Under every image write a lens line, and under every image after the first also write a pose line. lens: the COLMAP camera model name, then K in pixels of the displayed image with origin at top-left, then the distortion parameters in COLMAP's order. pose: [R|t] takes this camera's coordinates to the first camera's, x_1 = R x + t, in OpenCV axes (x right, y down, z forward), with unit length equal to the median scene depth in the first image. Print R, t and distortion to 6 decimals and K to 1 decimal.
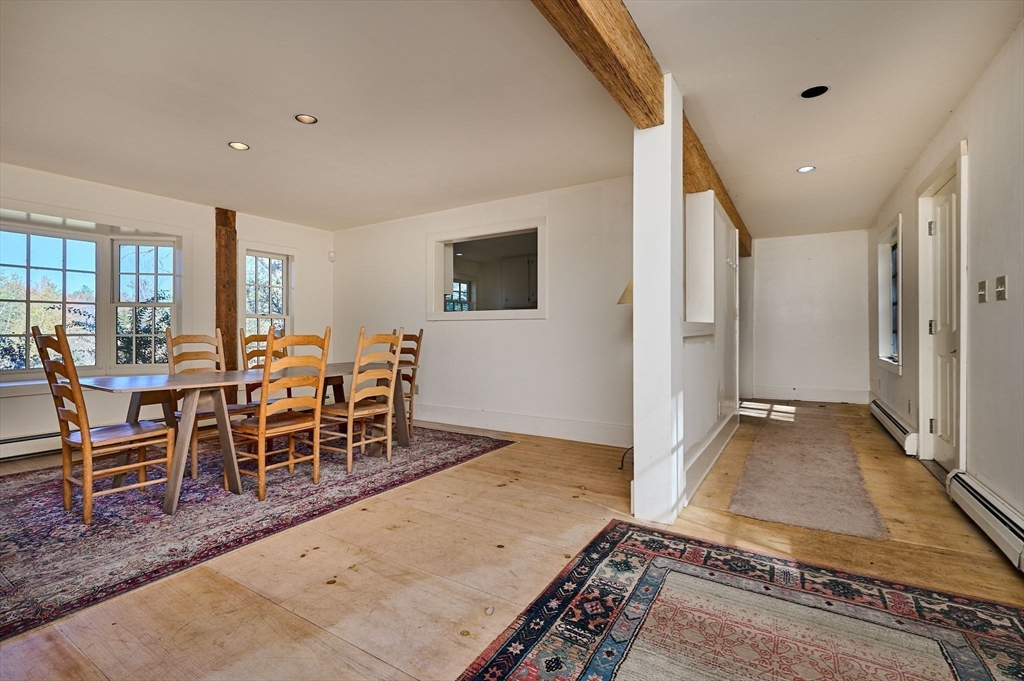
lens RADIAL K [[466.9, 0, 512.1], [0, 466.9, 333.0], [0, 0, 1]] dist [0.001061, 0.000314]
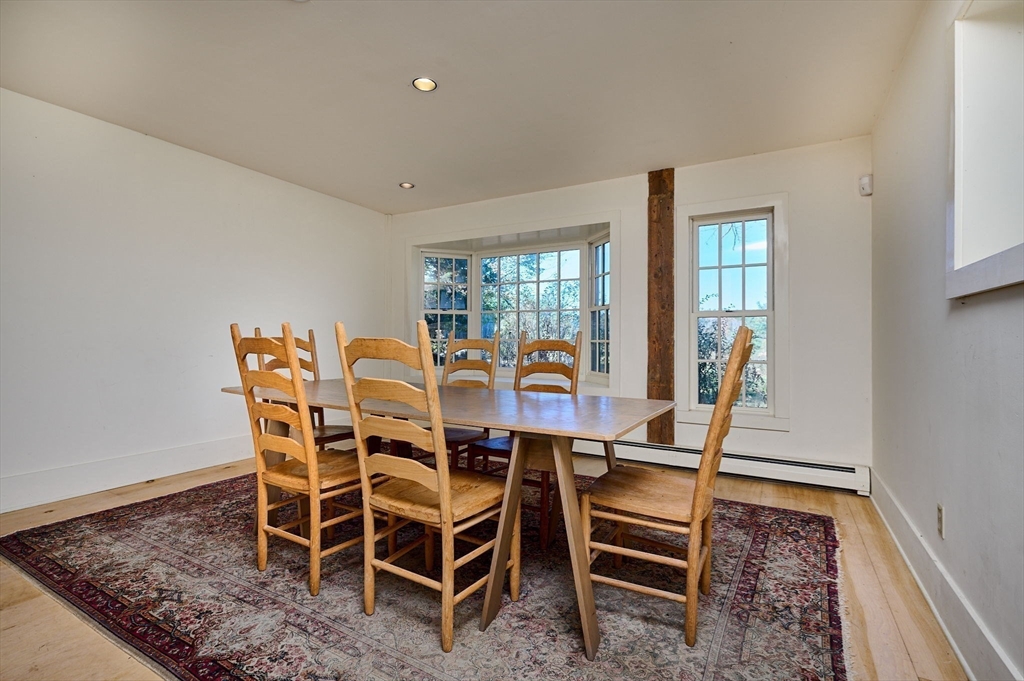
lens RADIAL K [[466.9, 0, 514.4], [0, 466.9, 337.3], [0, 0, 1]] dist [0.001061, 0.000314]
pose [[0.038056, 0.005600, -0.999260, 0.201962], [-0.008156, 0.999953, 0.005293, -0.009453], [0.999242, 0.007948, 0.038100, 1.368859]]
